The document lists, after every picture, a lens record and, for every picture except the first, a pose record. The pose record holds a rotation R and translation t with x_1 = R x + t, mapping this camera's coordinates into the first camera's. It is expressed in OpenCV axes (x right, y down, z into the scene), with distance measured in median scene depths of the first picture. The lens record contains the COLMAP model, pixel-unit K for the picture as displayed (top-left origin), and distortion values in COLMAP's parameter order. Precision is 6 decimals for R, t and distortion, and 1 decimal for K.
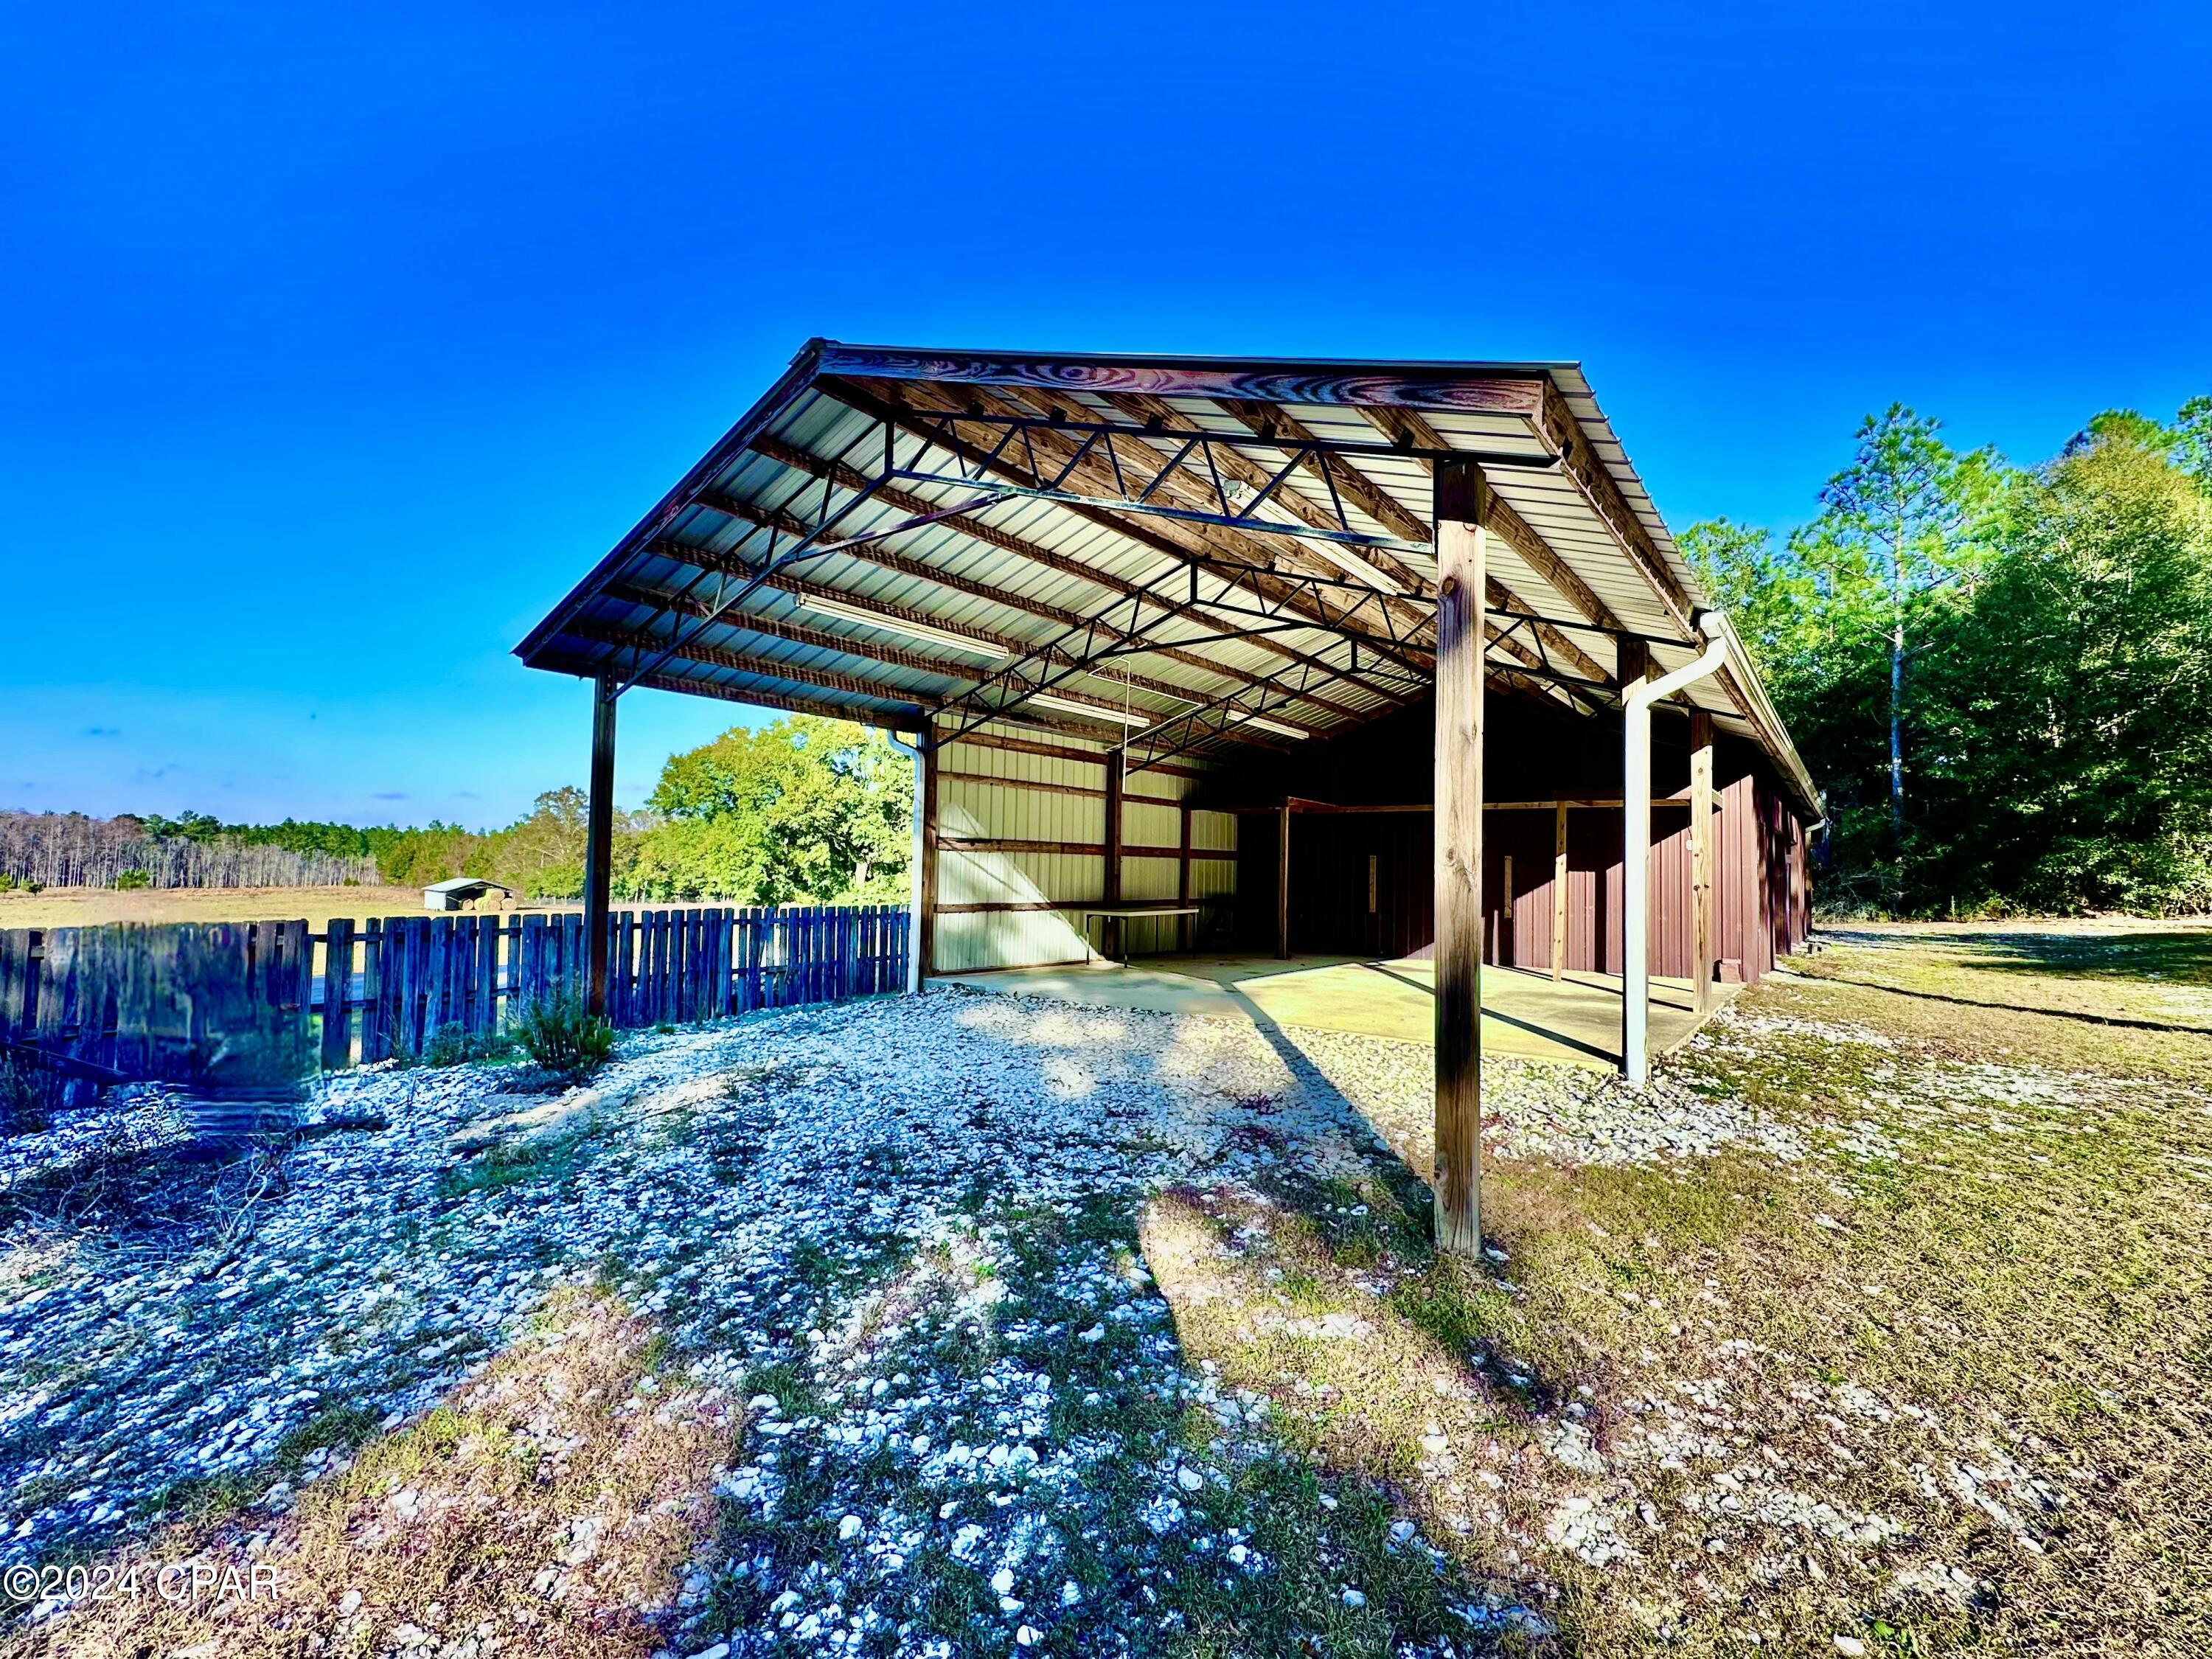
lens RADIAL K [[984.3, 0, 1101.9], [0, 984.3, 823.3], [0, 0, 1]] dist [-0.000884, -0.000134]
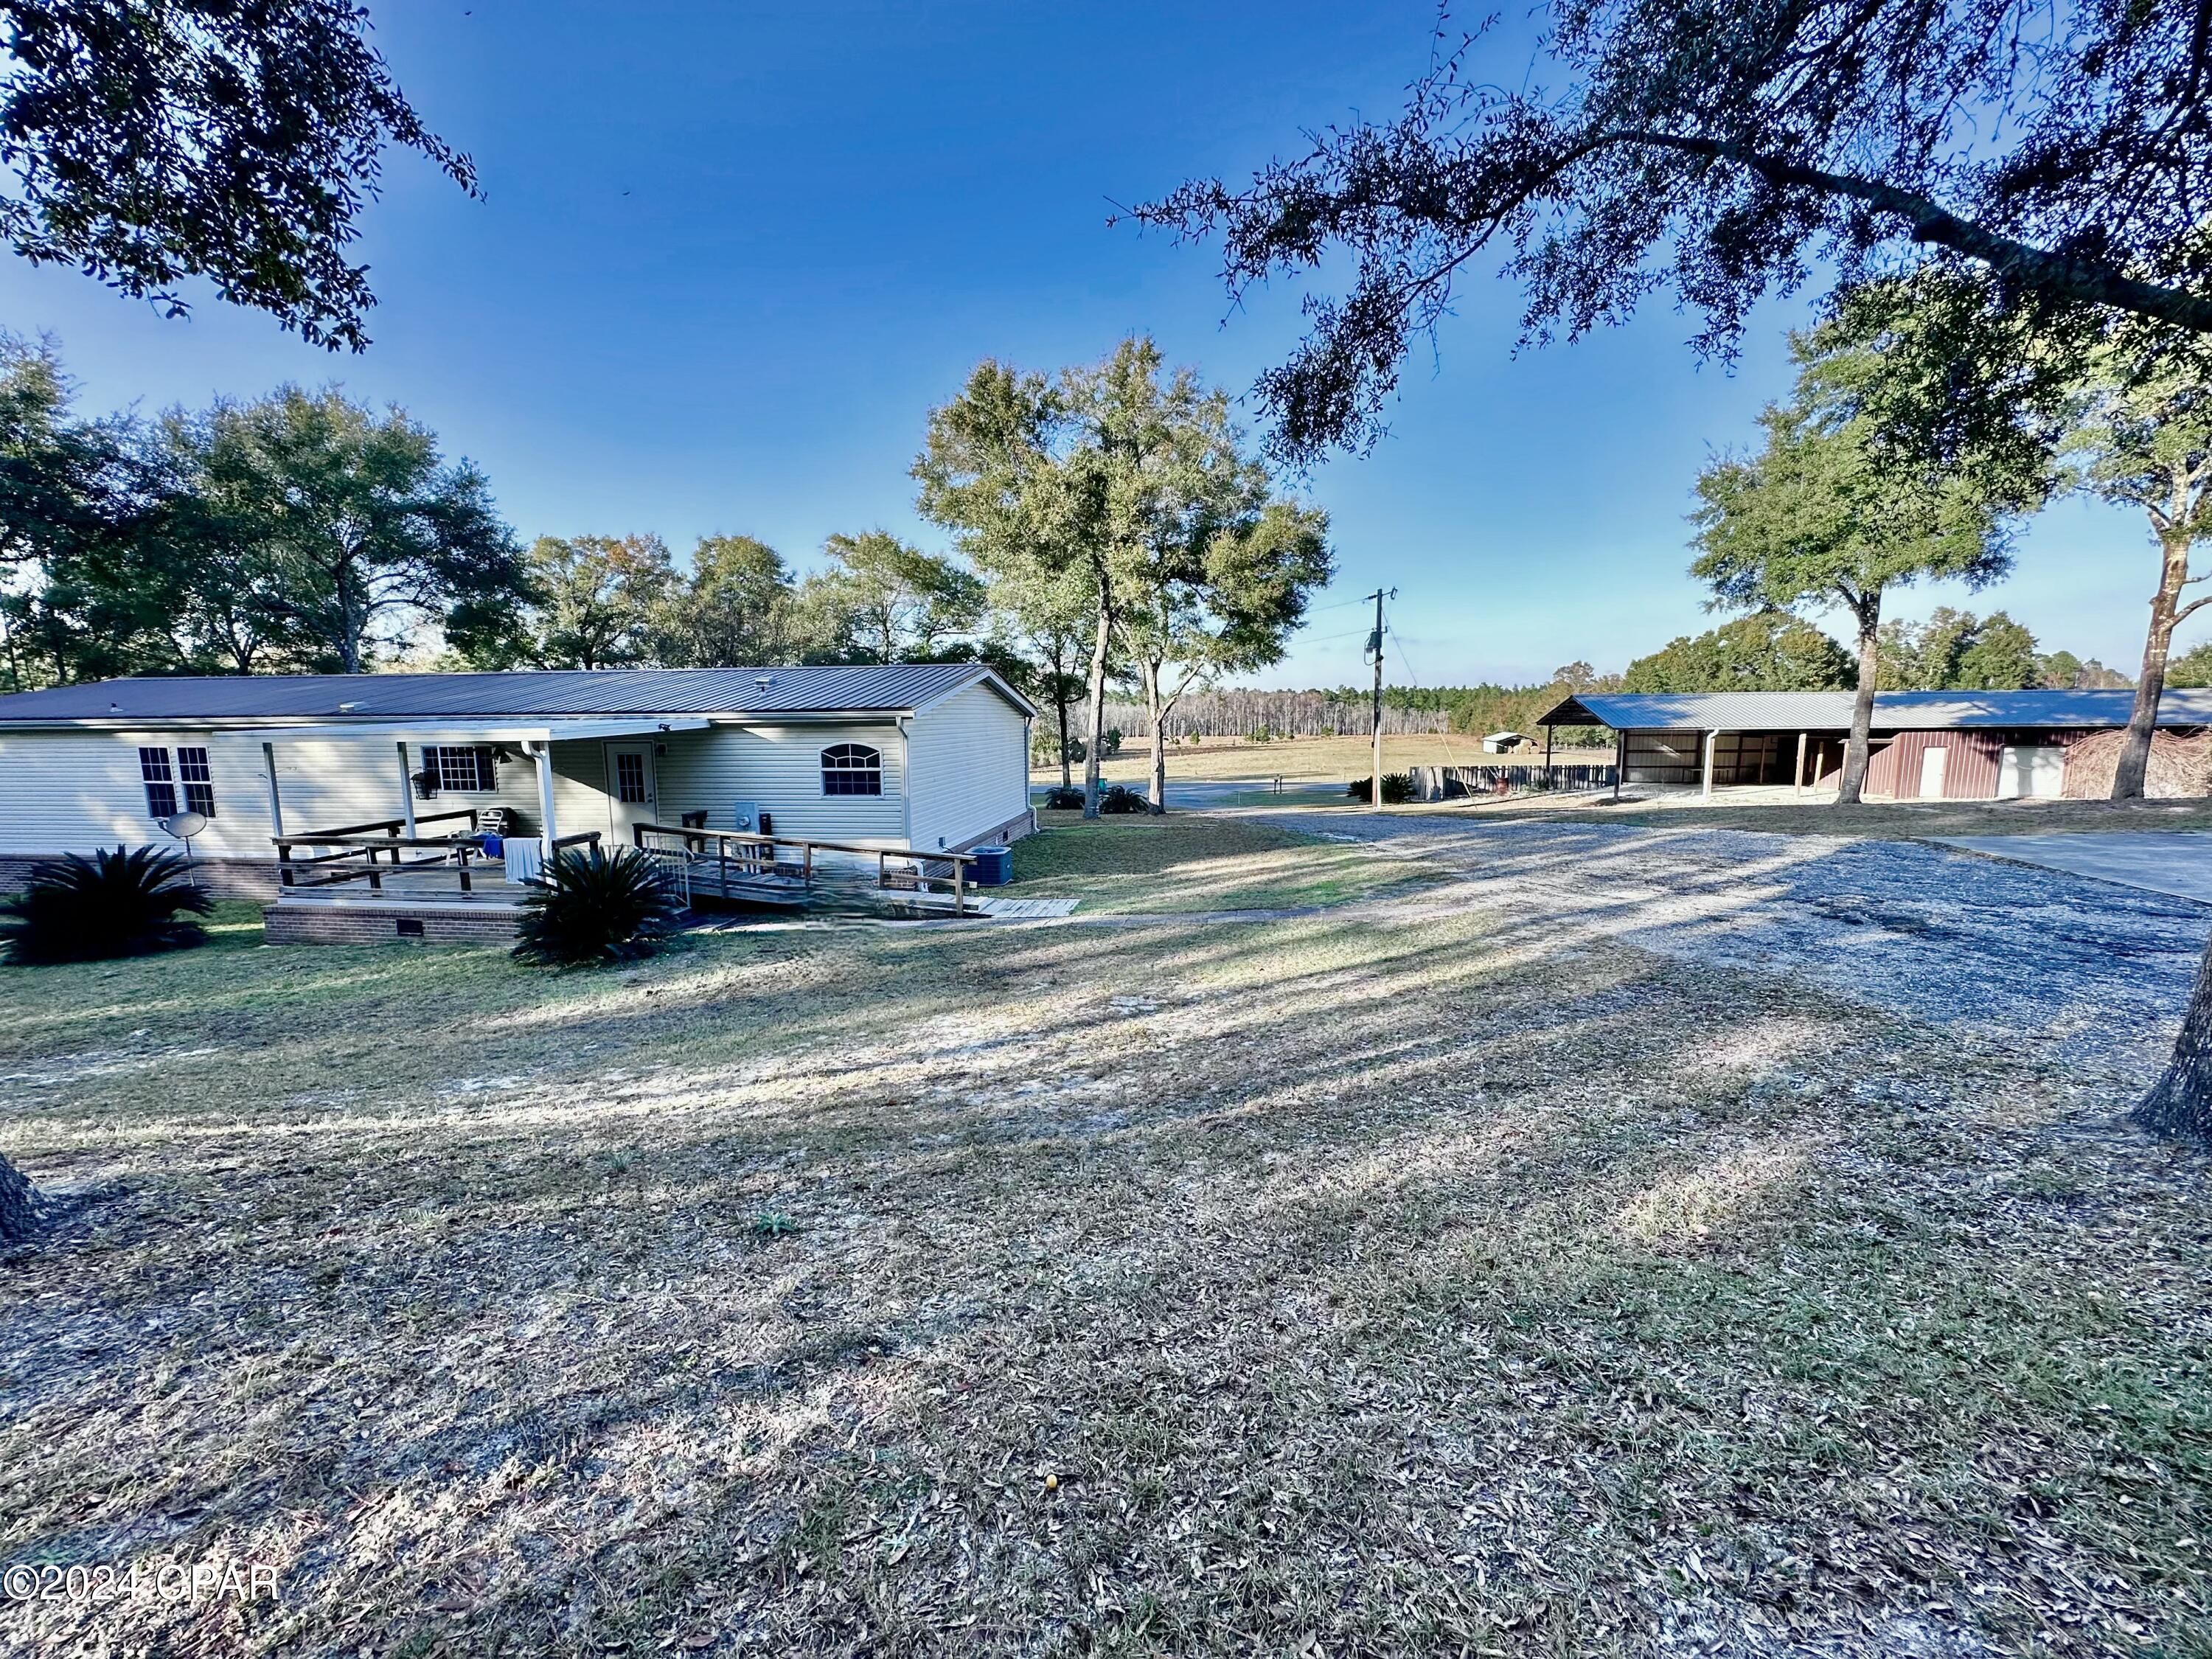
lens RADIAL K [[881.8, 0, 1111.3], [0, 881.8, 828.6], [0, 0, 1]] dist [-0.000111, -0.000292]
pose [[0.550736, 0.088896, -0.829932, 1.398575], [0.058202, 0.987802, 0.144428, -0.258963], [0.832648, -0.127846, 0.538845, -2.312864]]
